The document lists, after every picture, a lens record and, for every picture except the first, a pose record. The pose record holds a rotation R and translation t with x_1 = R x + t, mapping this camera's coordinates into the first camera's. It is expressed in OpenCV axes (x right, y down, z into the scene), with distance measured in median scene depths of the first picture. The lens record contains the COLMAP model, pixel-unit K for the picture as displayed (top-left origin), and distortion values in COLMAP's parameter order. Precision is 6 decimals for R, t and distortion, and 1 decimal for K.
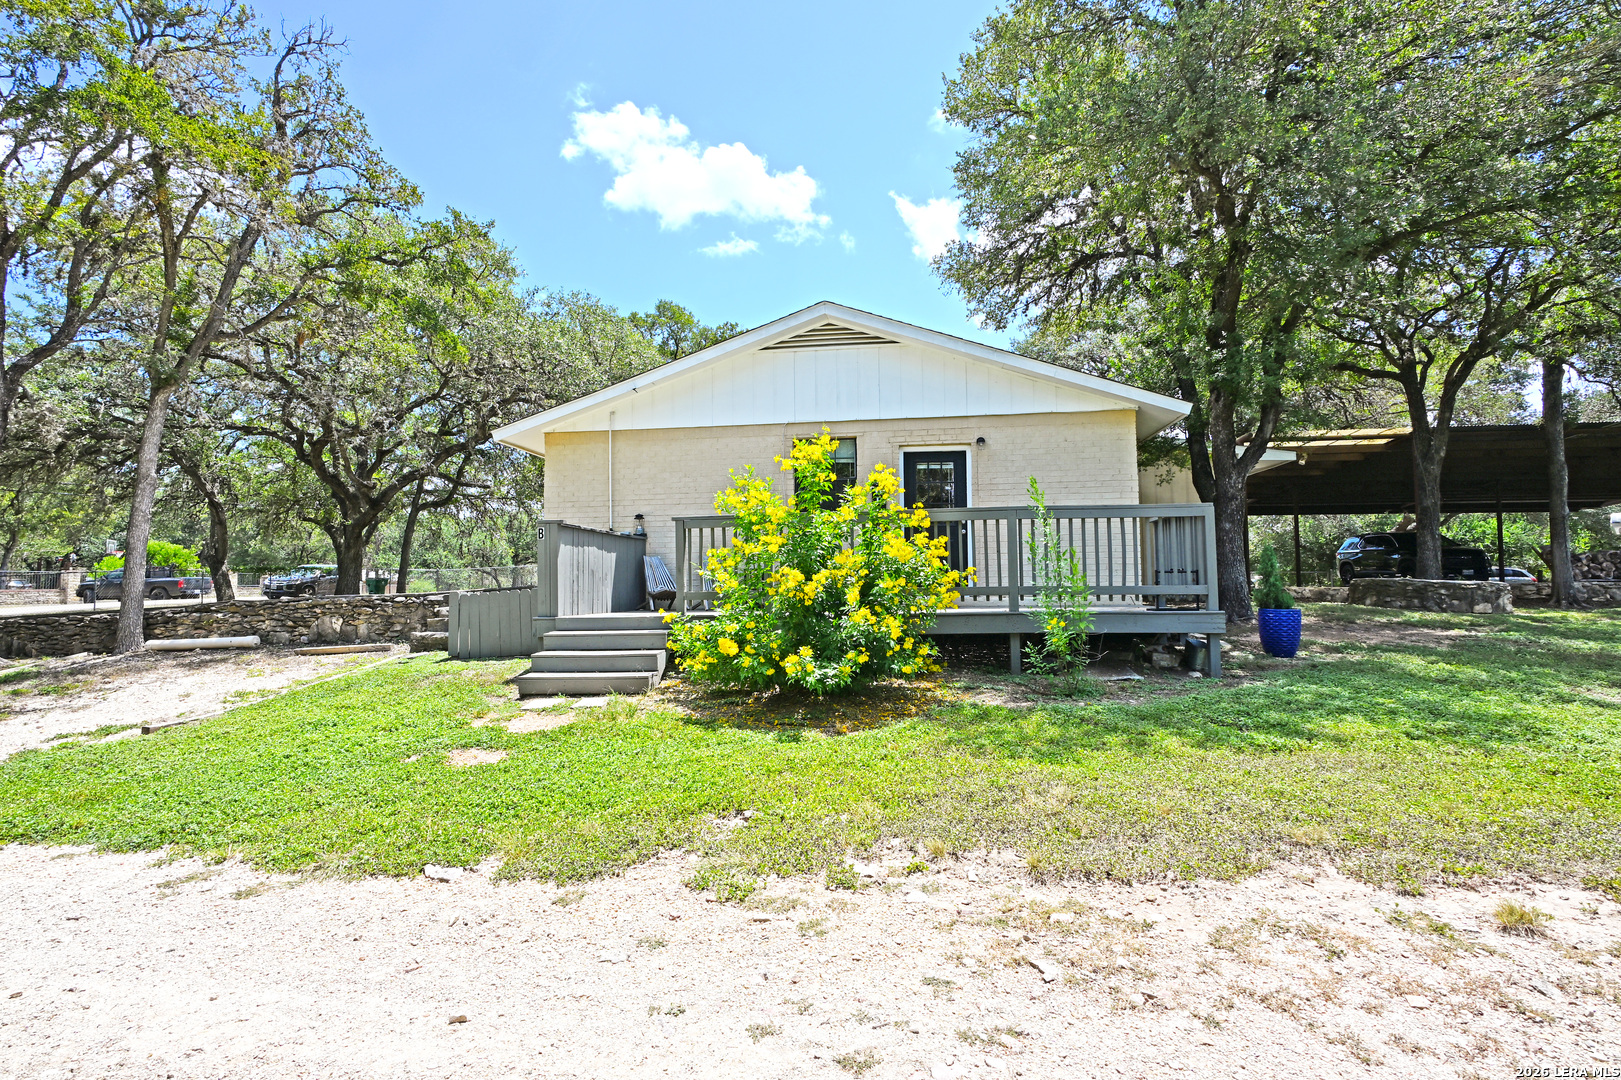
lens RADIAL K [[785.1, 0, 799.1], [0, 785.1, 530.3], [0, 0, 1]] dist [-0.007409, 0.001754]
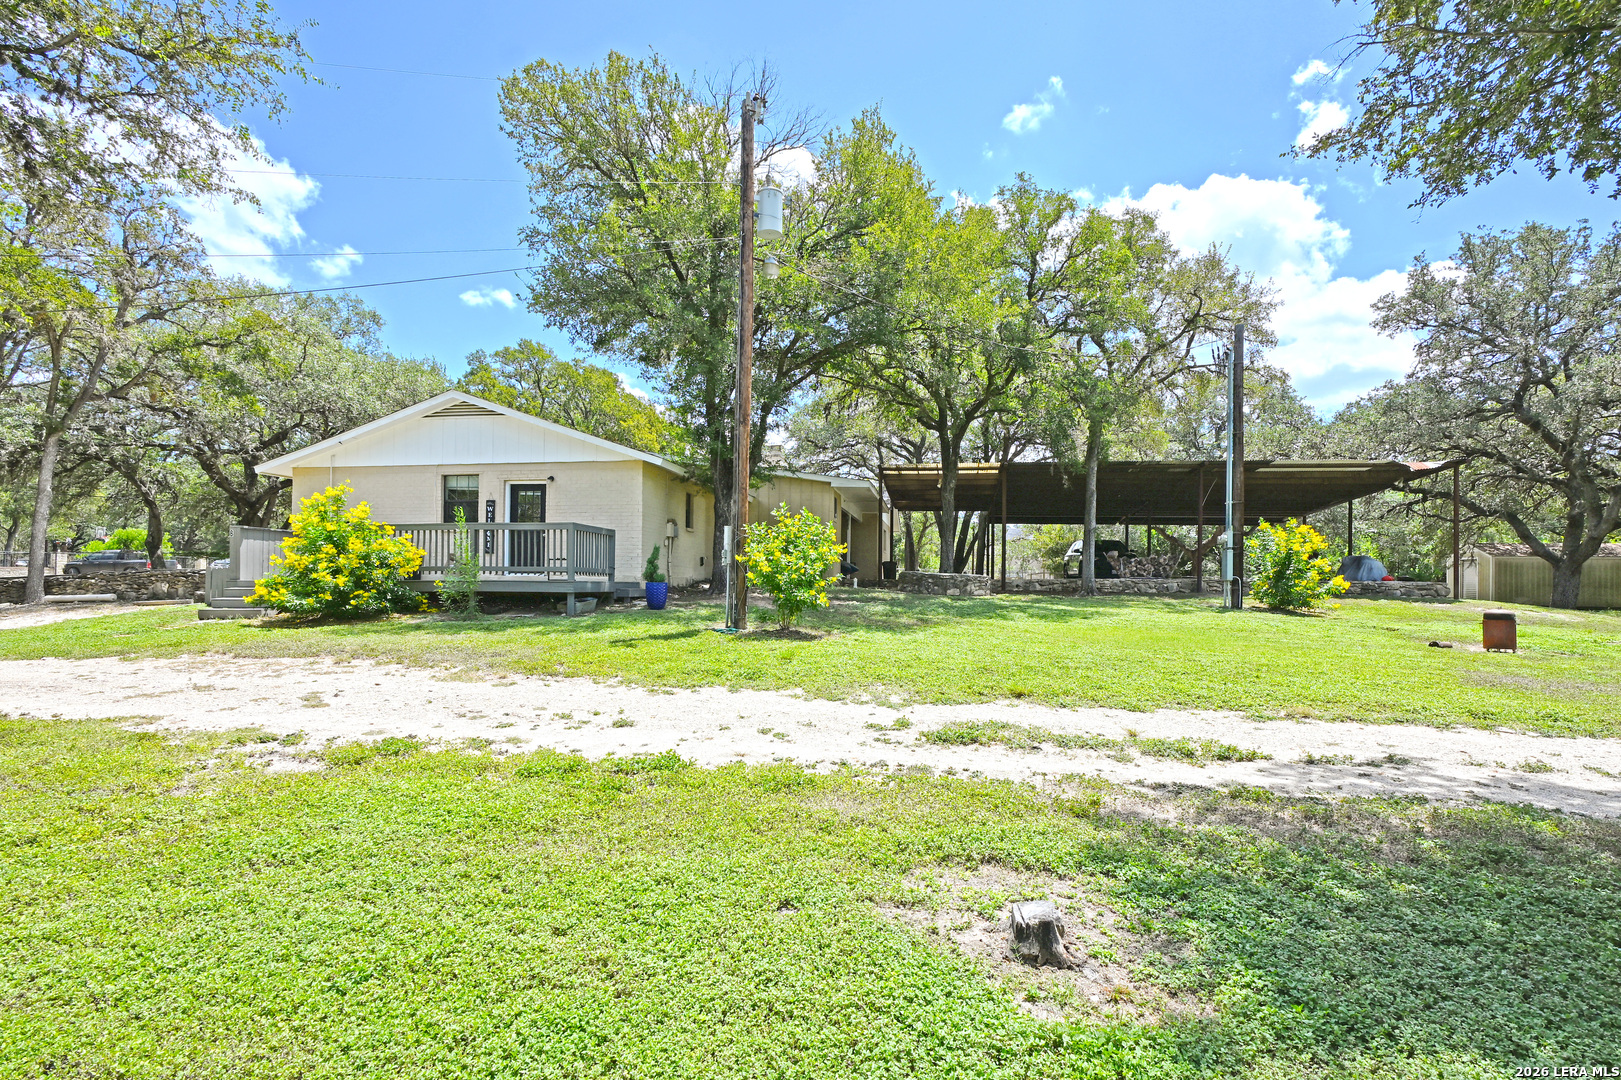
lens RADIAL K [[785.1, 0, 823.1], [0, 785.1, 553.8], [0, 0, 1]] dist [-0.007409, 0.001754]
pose [[0.999809, 0.017313, -0.009068, 0.722064], [-0.016966, 0.999169, 0.037059, -0.026816], [0.009702, -0.036898, 0.999272, -0.535313]]
